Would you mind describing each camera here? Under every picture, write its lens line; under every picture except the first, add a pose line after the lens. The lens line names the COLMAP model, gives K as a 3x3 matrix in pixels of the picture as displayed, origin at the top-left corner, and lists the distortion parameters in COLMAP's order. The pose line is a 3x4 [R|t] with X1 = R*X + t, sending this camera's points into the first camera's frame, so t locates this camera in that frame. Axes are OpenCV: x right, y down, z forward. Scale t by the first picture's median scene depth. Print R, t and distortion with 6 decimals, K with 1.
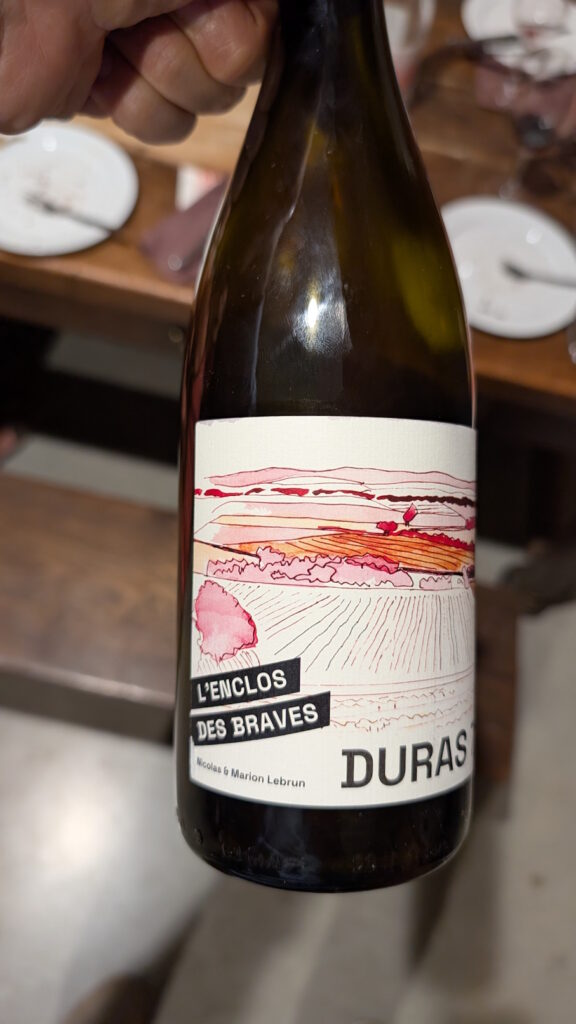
lens RADIAL K [[760.5, 0, 288.0], [0, 760.5, 512.0], [0, 0, 1]] dist [-0.000670, -0.003966]
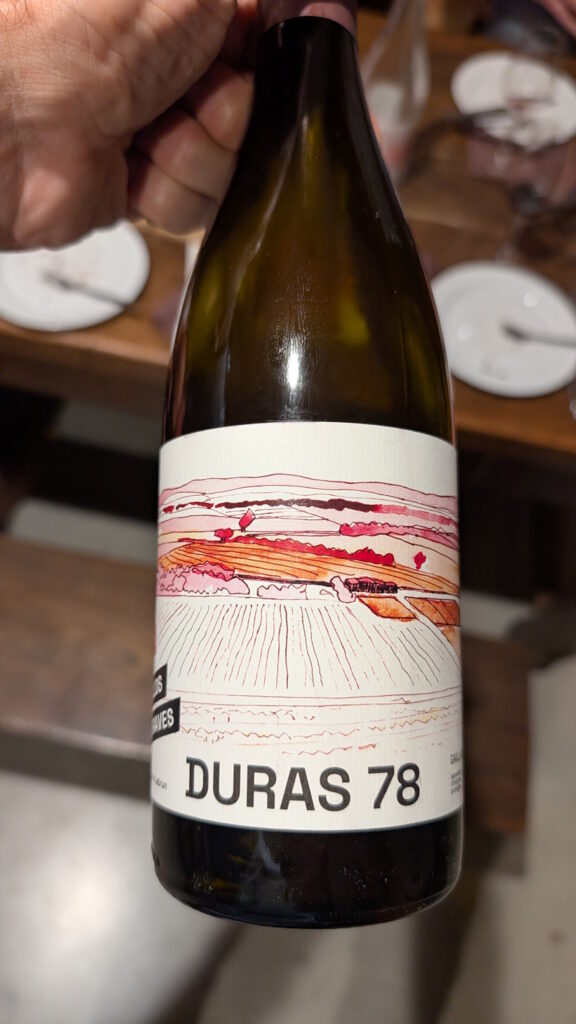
lens RADIAL K [[760.5, 0, 288.0], [0, 760.5, 512.0], [0, 0, 1]] dist [-0.000670, -0.003966]
pose [[0.674898, -0.110293, -0.729622, 0.911145], [0.006869, 0.989663, -0.143248, 0.133312], [0.737879, 0.091666, 0.668679, 0.386698]]
